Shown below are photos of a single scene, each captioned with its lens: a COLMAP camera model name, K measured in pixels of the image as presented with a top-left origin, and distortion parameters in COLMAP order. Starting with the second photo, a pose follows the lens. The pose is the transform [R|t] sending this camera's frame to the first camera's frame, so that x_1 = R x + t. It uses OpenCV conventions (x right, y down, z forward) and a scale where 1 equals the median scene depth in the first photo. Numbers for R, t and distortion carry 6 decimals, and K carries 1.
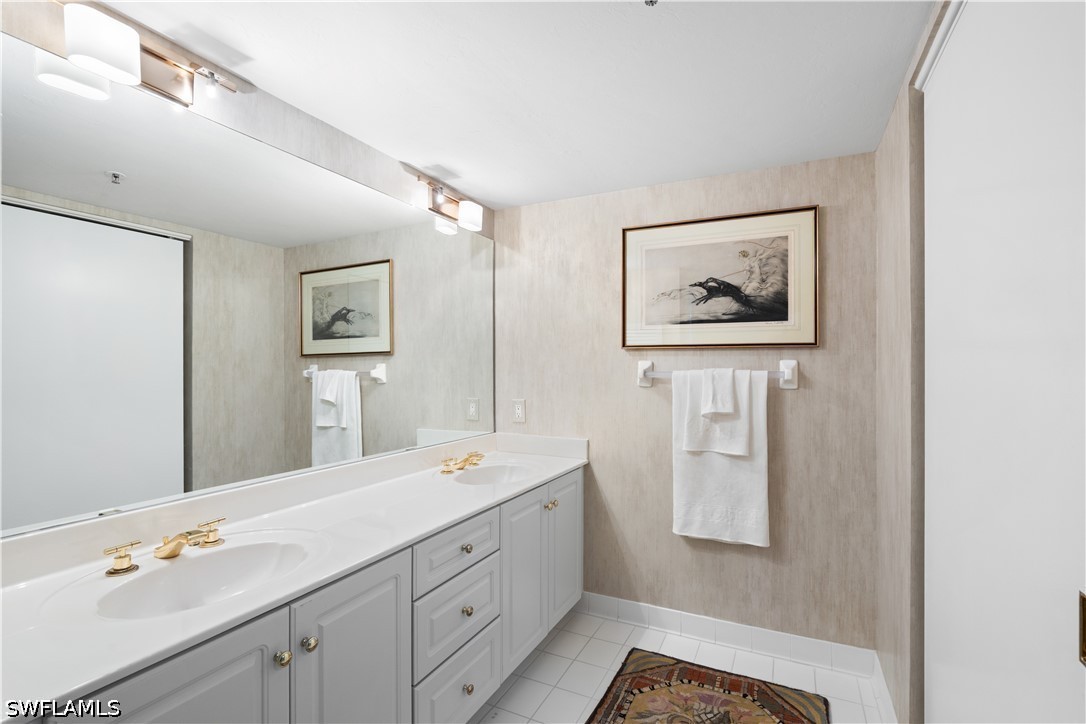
lens RADIAL K [[497.0, 0, 550.2], [0, 497.0, 363.1], [0, 0, 1]] dist [-0.018578, 0.003207]
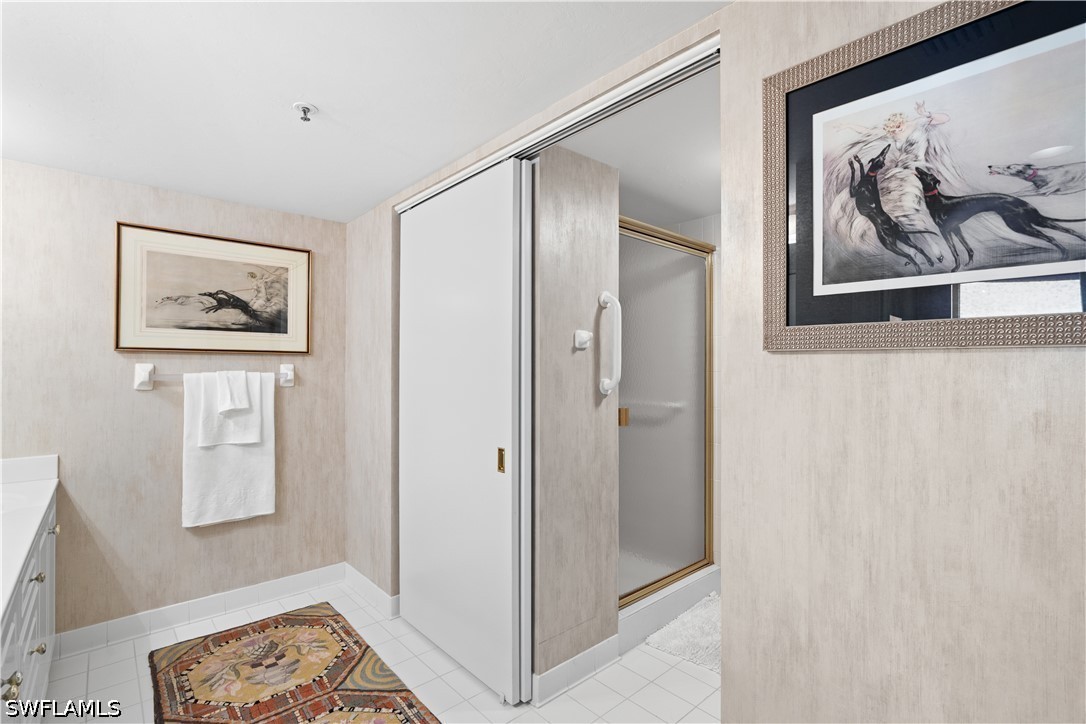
lens RADIAL K [[497.0, 0, 539.4], [0, 497.0, 365.8], [0, 0, 1]] dist [-0.018578, 0.003207]
pose [[0.391518, 0.004273, 0.920160, -0.441661], [-0.005659, 0.999981, -0.002235, -0.002754], [-0.920153, -0.004332, 0.391535, -0.107520]]
